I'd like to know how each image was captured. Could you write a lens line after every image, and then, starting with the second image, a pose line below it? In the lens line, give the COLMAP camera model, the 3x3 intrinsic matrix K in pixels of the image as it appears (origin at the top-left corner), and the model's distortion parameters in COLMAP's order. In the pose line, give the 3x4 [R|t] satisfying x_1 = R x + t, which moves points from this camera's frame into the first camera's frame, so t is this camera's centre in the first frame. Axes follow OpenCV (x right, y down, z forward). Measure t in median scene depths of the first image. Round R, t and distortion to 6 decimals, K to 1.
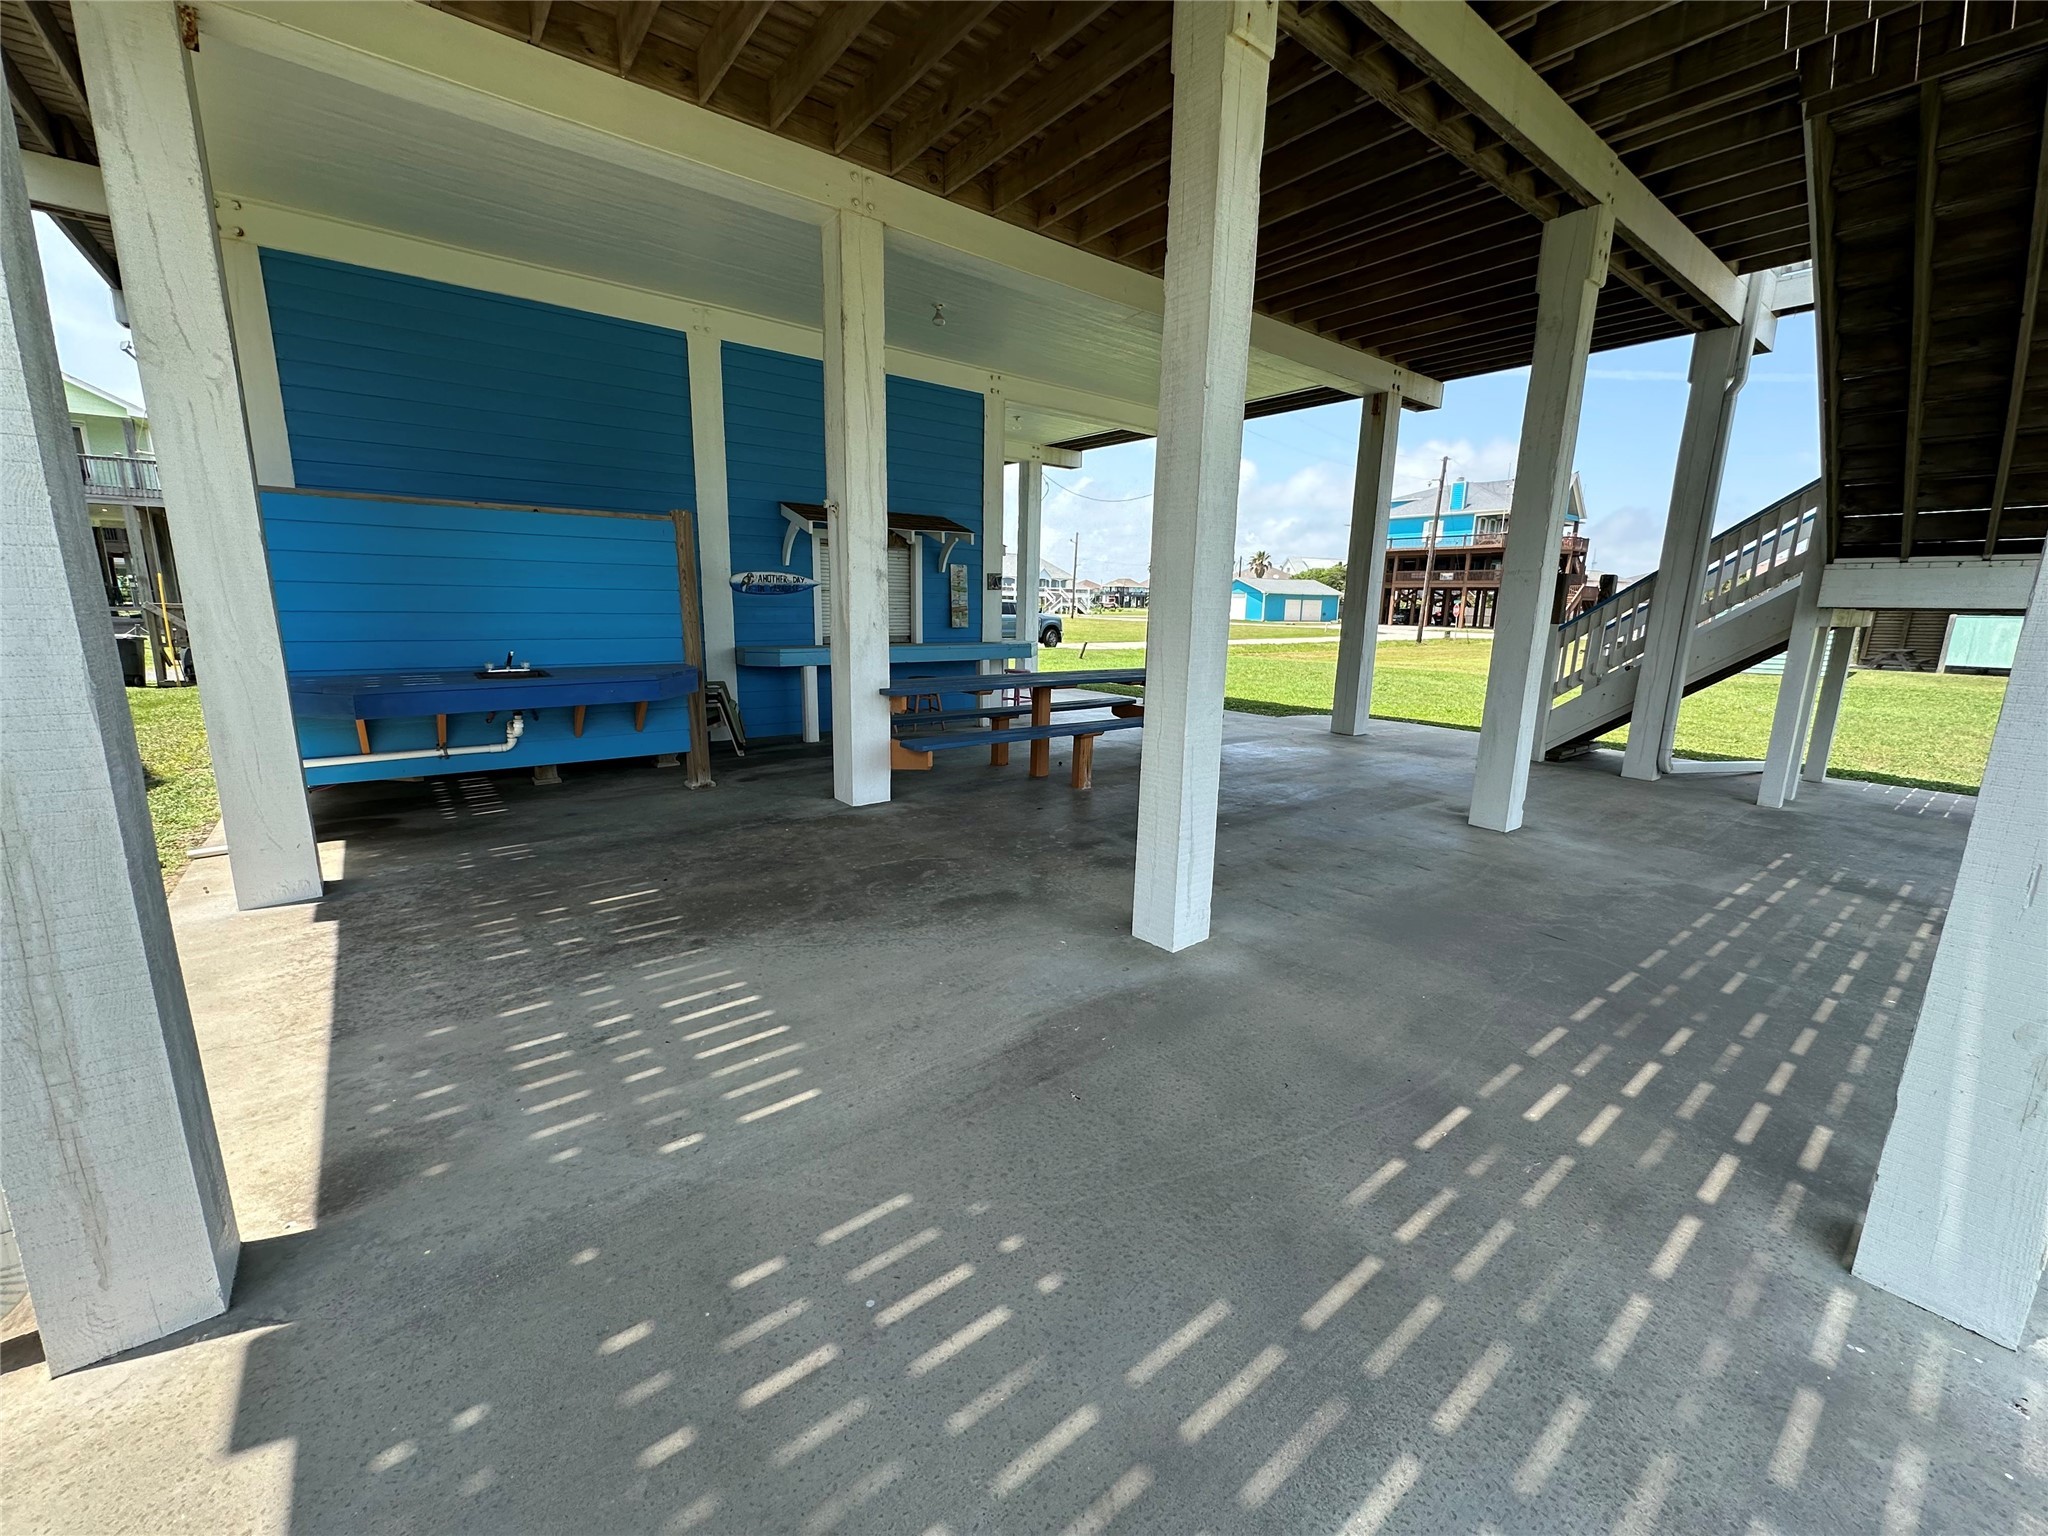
lens RADIAL K [[819.5, 0, 1033.6], [0, 819.5, 764.9], [0, 0, 1]] dist [-0.001094, 0.000238]
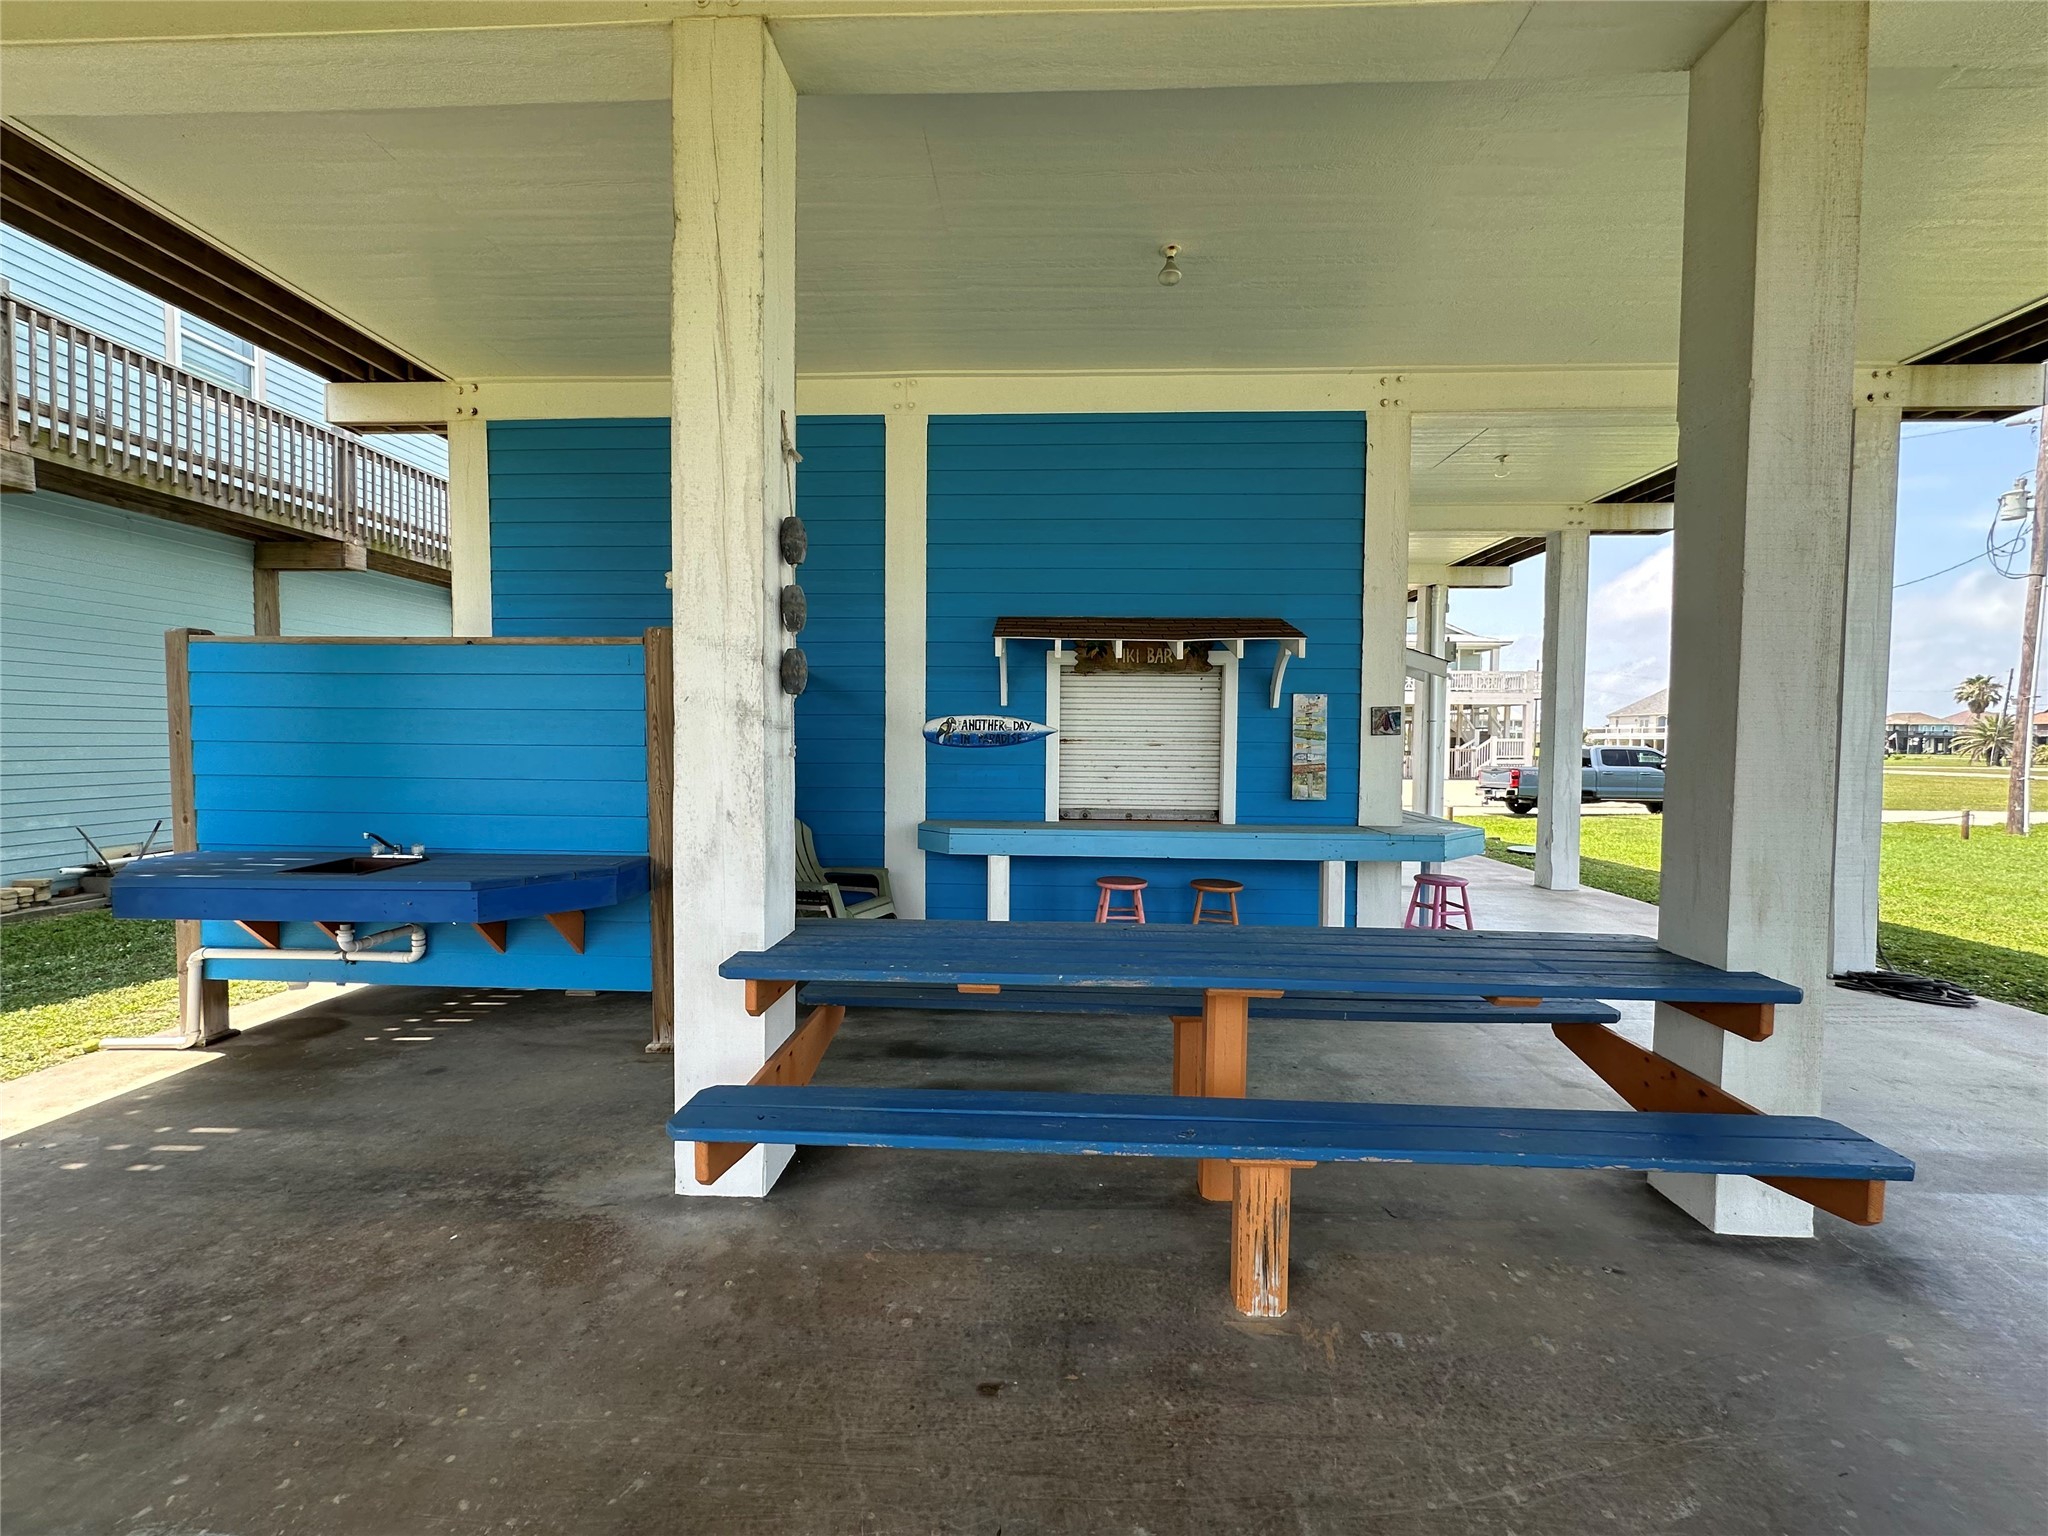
lens RADIAL K [[819.5, 0, 1022.4], [0, 819.5, 763.9], [0, 0, 1]] dist [-0.001094, 0.000238]
pose [[0.752820, 0.008797, -0.658168, 0.277067], [-0.124634, 0.983728, -0.129409, -0.182419], [0.646319, 0.179451, 0.741666, 0.857581]]
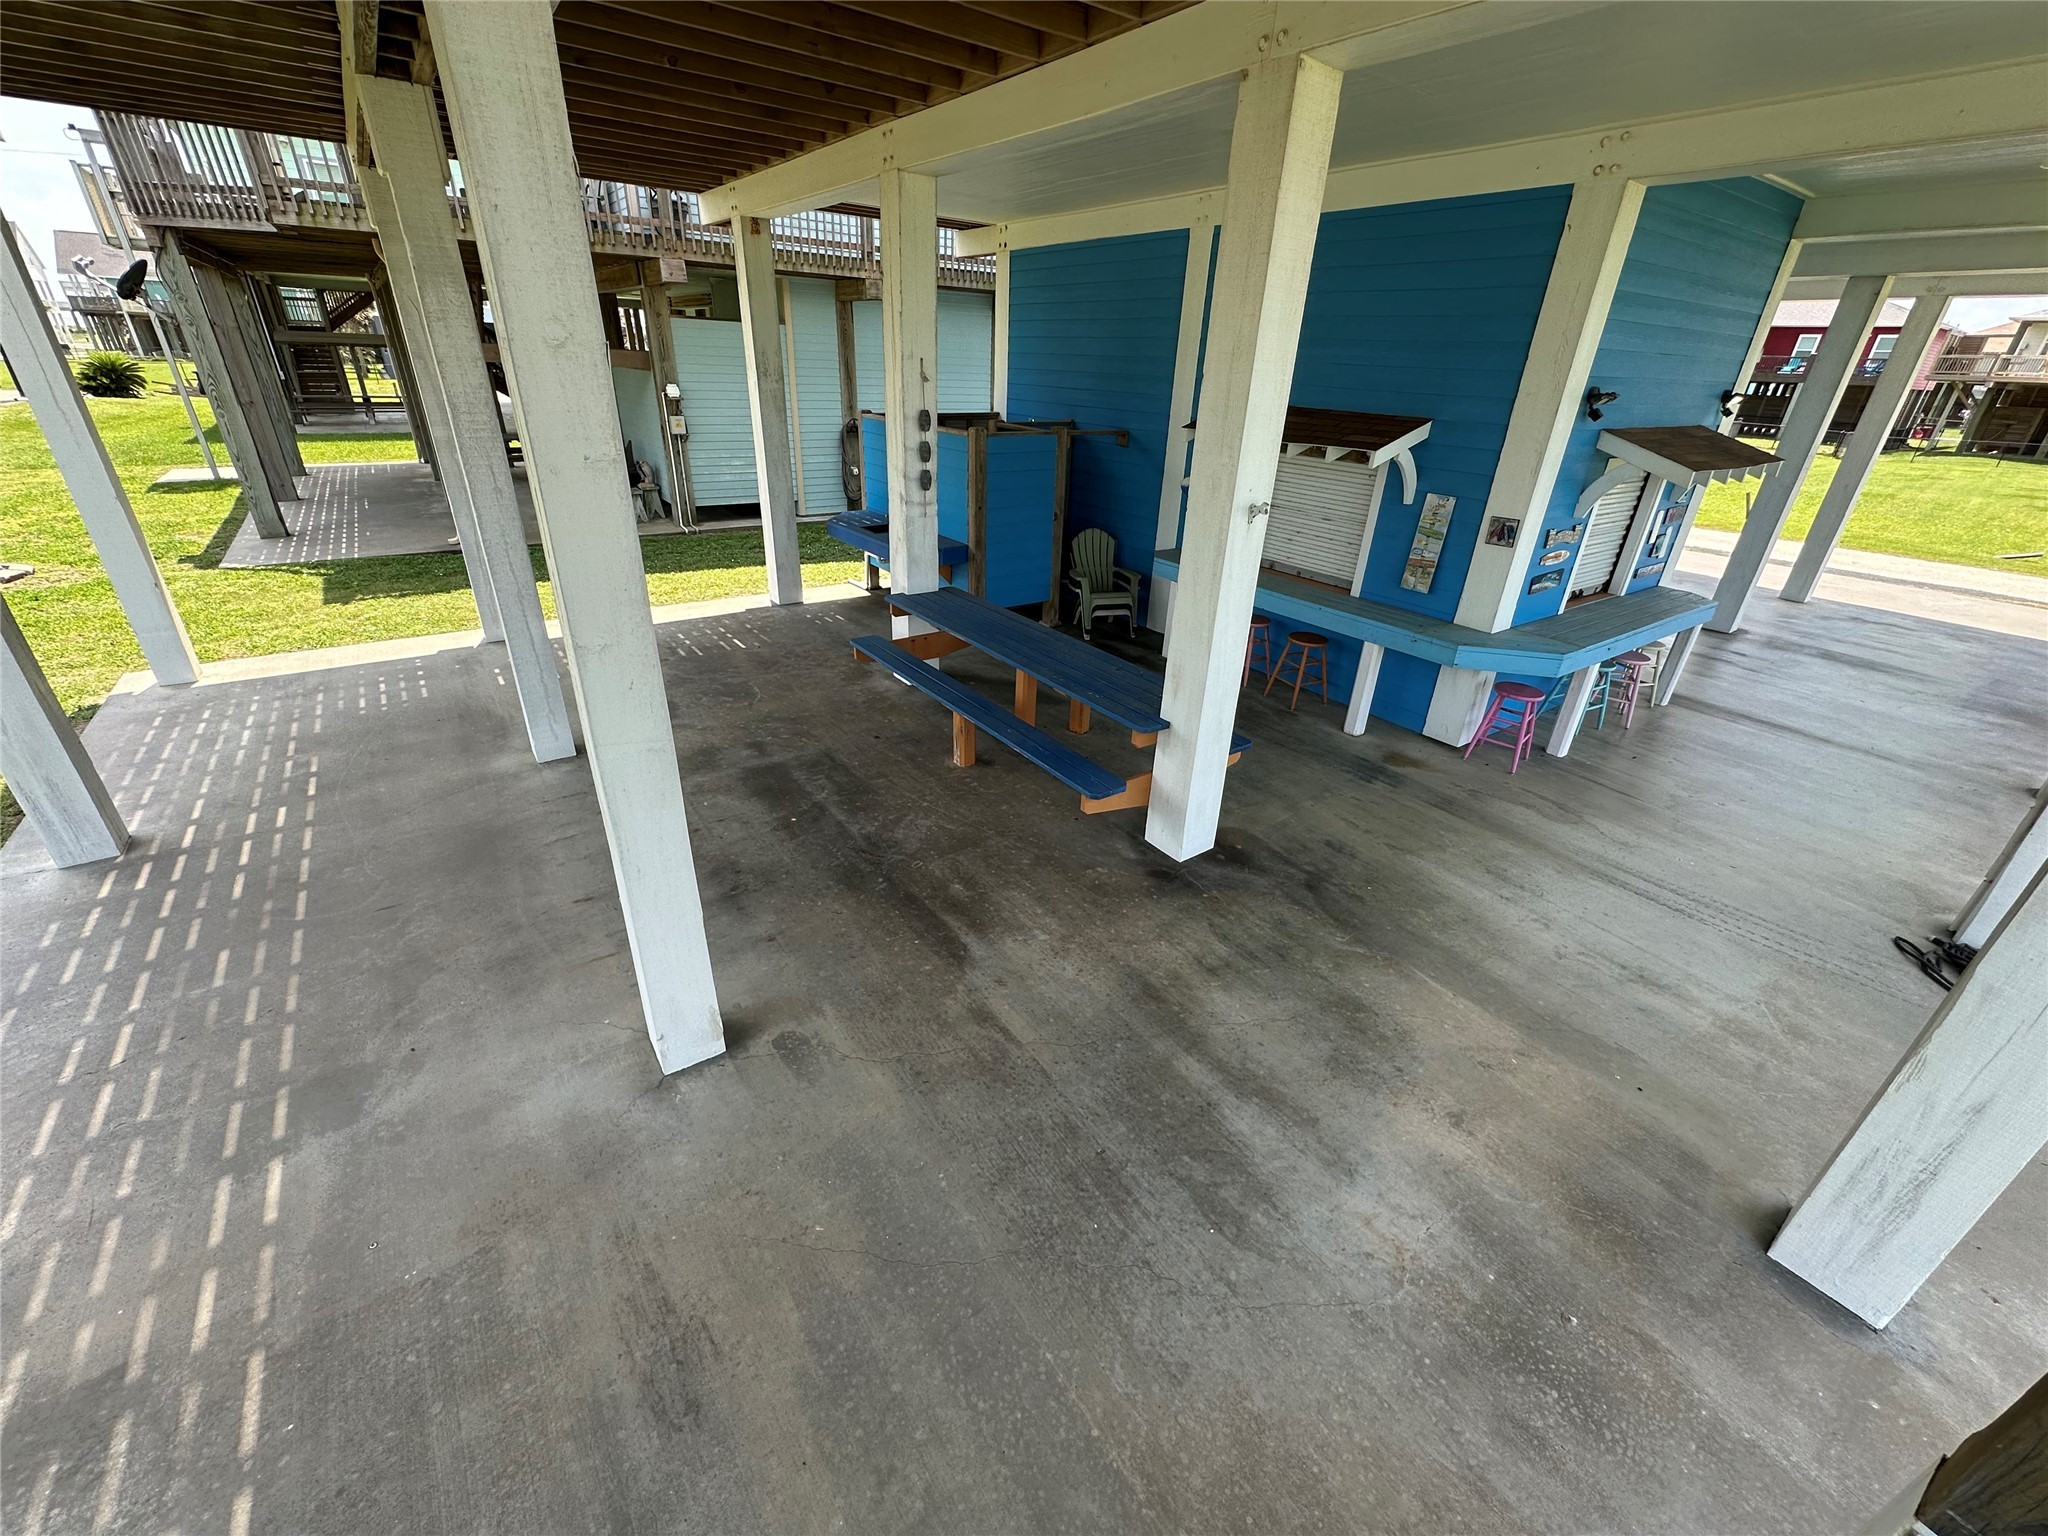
lens RADIAL K [[819.5, 0, 1024.4], [0, 819.5, 769.1], [0, 0, 1]] dist [-0.001094, 0.000238]
pose [[-0.049376, 0.430883, -0.901056, 1.185165], [-0.235981, 0.871582, 0.429719, -0.502791], [0.970503, 0.233849, 0.058645, 1.354868]]
